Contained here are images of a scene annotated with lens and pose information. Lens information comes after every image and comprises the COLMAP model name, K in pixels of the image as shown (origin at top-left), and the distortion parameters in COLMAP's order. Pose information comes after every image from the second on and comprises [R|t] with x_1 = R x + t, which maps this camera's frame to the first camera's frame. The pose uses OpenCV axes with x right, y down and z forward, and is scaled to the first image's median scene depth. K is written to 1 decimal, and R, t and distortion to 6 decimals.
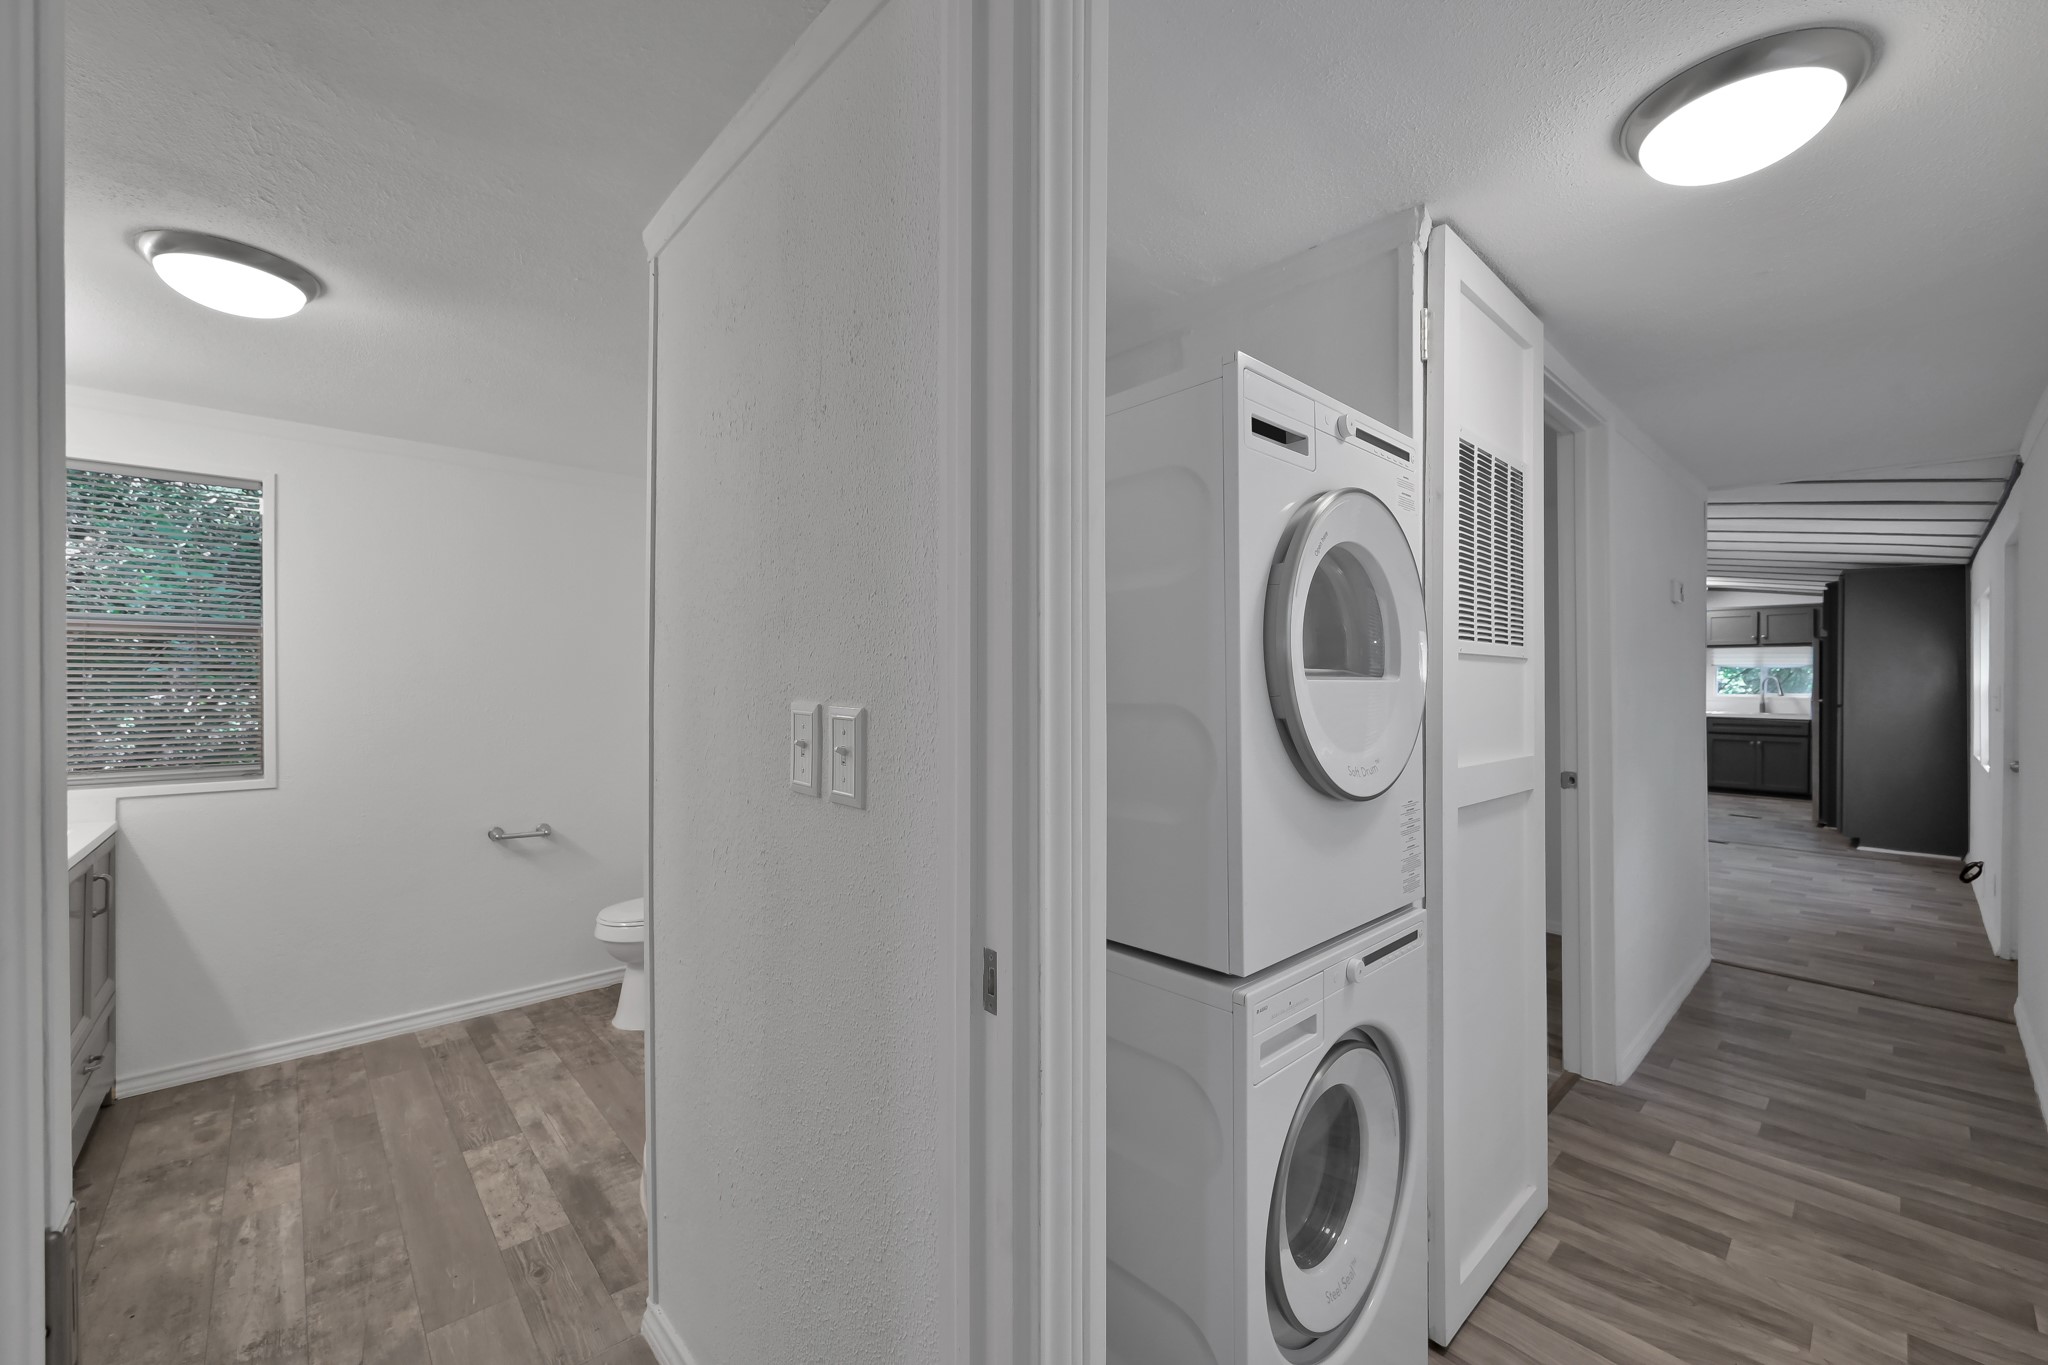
lens RADIAL K [[822.2, 0, 1017.1], [0, 822.2, 684.3], [0, 0, 1]] dist [0.000478, 0.000531]
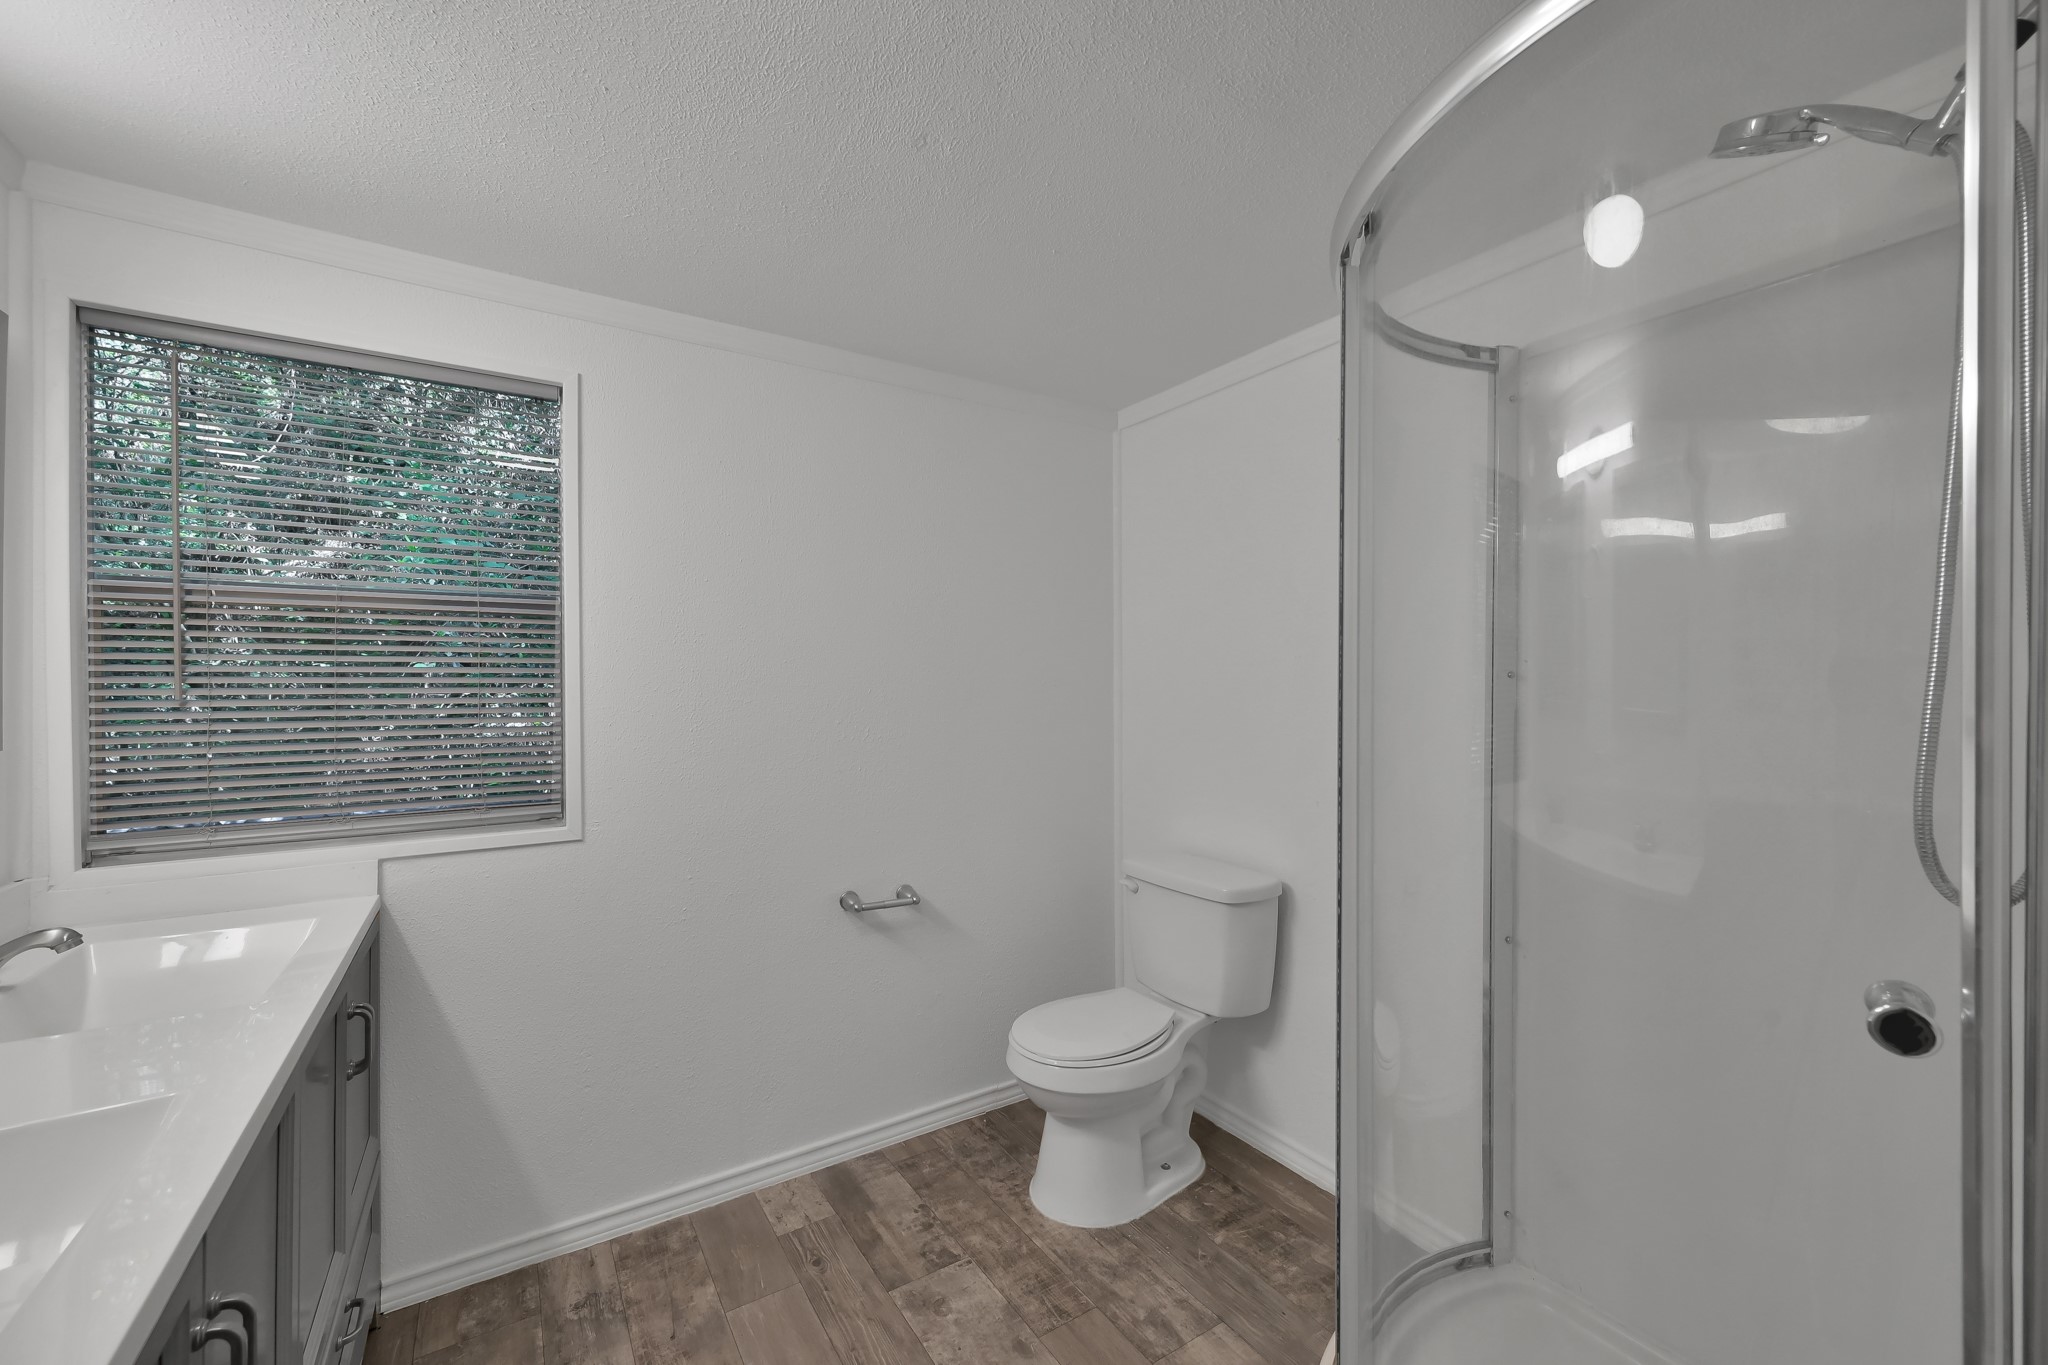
lens RADIAL K [[822.2, 0, 1023.7], [0, 822.2, 685.2], [0, 0, 1]] dist [0.000478, 0.000531]
pose [[0.986109, -0.007931, -0.165909, -0.419906], [0.007886, 0.999968, -0.000930, 0.002218], [0.165911, -0.000391, 0.986141, 0.385387]]
